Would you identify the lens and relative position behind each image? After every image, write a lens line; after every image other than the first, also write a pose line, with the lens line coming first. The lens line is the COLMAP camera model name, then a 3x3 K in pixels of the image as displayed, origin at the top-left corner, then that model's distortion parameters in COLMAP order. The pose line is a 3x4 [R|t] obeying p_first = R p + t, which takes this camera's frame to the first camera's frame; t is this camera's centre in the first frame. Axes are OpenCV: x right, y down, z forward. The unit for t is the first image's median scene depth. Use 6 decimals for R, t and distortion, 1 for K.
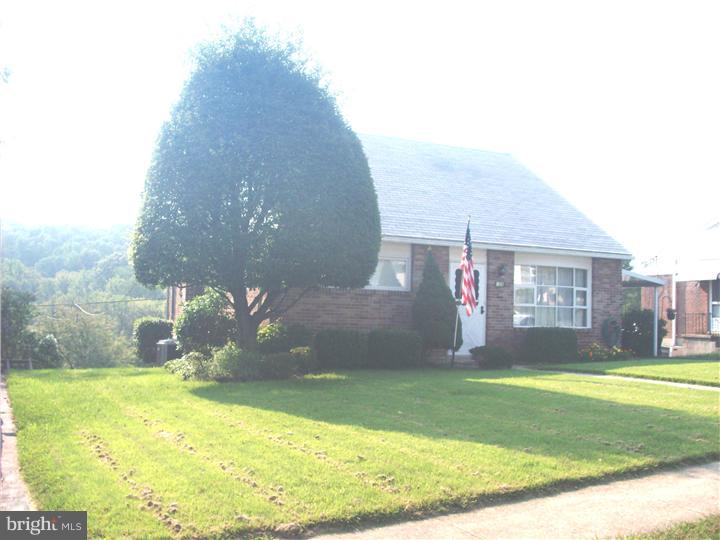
lens RADIAL K [[774.2, 0, 360.0], [0, 774.2, 270.0], [0, 0, 1]] dist [-0.177125, 0.023117]
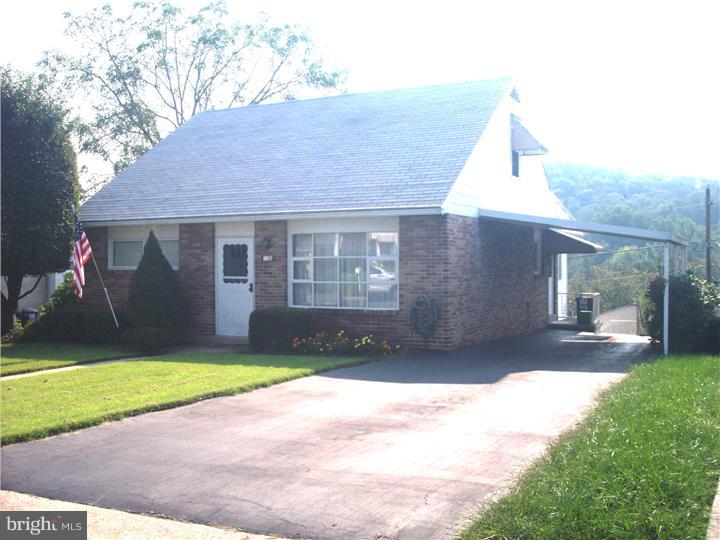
lens RADIAL K [[774.2, 0, 360.0], [0, 774.2, 270.0], [0, 0, 1]] dist [-0.177125, 0.023117]
pose [[0.617416, -0.039513, -0.785644, 0.948411], [0.046276, 0.998832, -0.013868, 0.049325], [0.785275, -0.027794, 0.618523, 0.535847]]
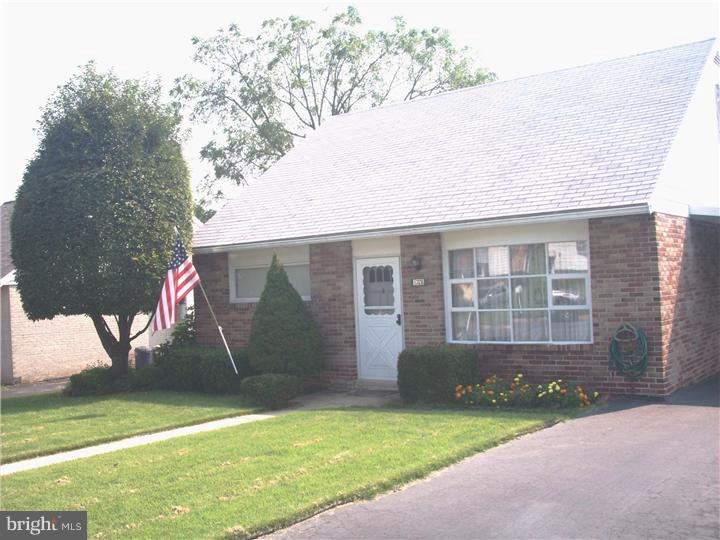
lens RADIAL K [[751.8, 0, 358.7], [0, 751.8, 283.7], [0, 0, 1]] dist [-0.191084, -0.000364]
pose [[0.449866, -0.067947, -0.890508, 0.770916], [0.082771, 0.995982, -0.034181, 0.038963], [0.889252, -0.058332, 0.453683, 0.643036]]
